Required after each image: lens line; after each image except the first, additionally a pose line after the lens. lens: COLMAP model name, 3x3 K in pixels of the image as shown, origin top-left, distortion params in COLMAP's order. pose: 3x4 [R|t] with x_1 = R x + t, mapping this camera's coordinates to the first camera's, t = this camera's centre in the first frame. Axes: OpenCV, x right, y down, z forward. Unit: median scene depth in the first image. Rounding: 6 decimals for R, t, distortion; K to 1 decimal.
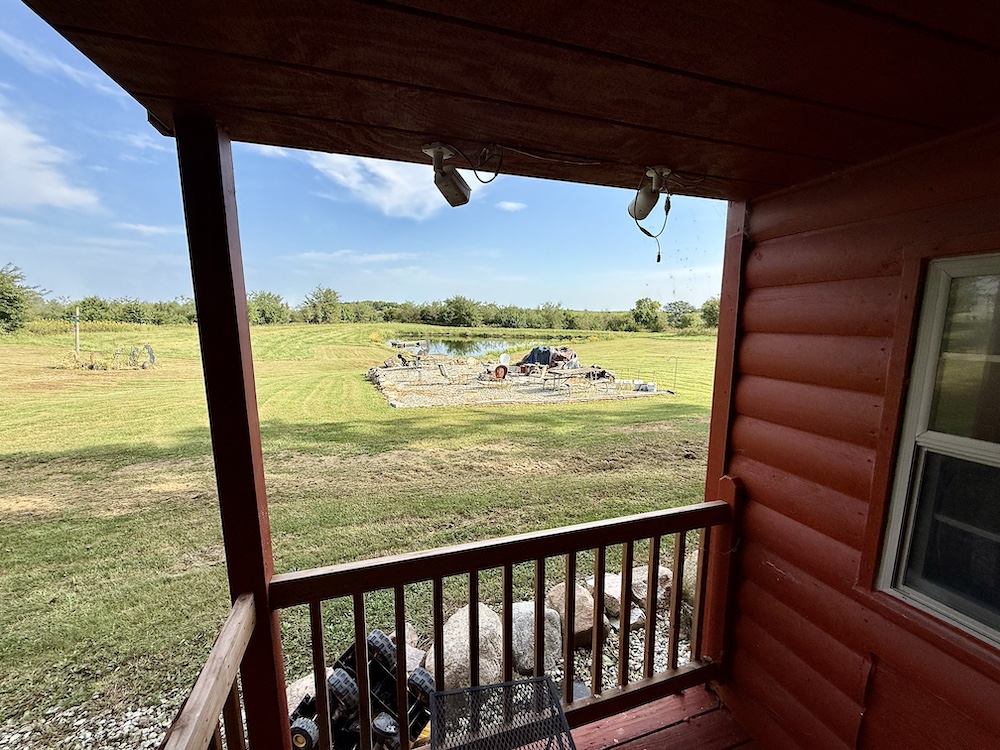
lens RADIAL K [[392.6, 0, 485.3], [0, 392.6, 388.2], [0, 0, 1]] dist [0.003113, 0.000454]
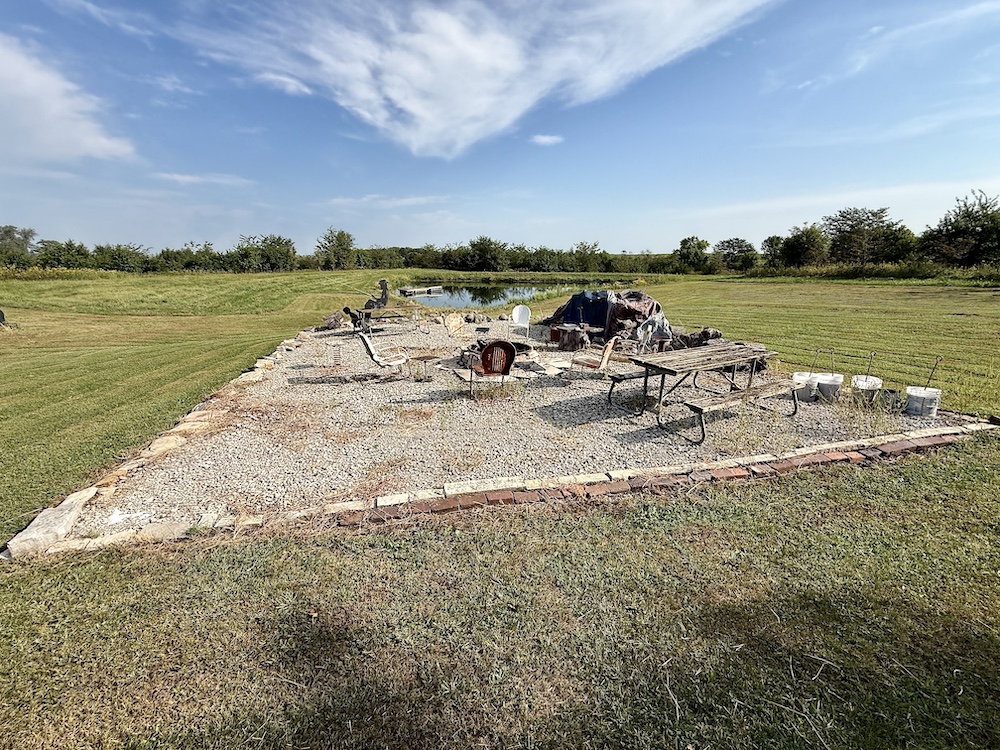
lens RADIAL K [[369.9, 0, 484.6], [0, 369.9, 390.8], [0, 0, 1]] dist [0.003531, -0.000838]
pose [[0.996527, 0.011407, -0.082480, 0.043088], [0.001043, 0.988783, 0.149354, -0.048411], [0.083259, -0.148921, 0.985338, 0.486586]]
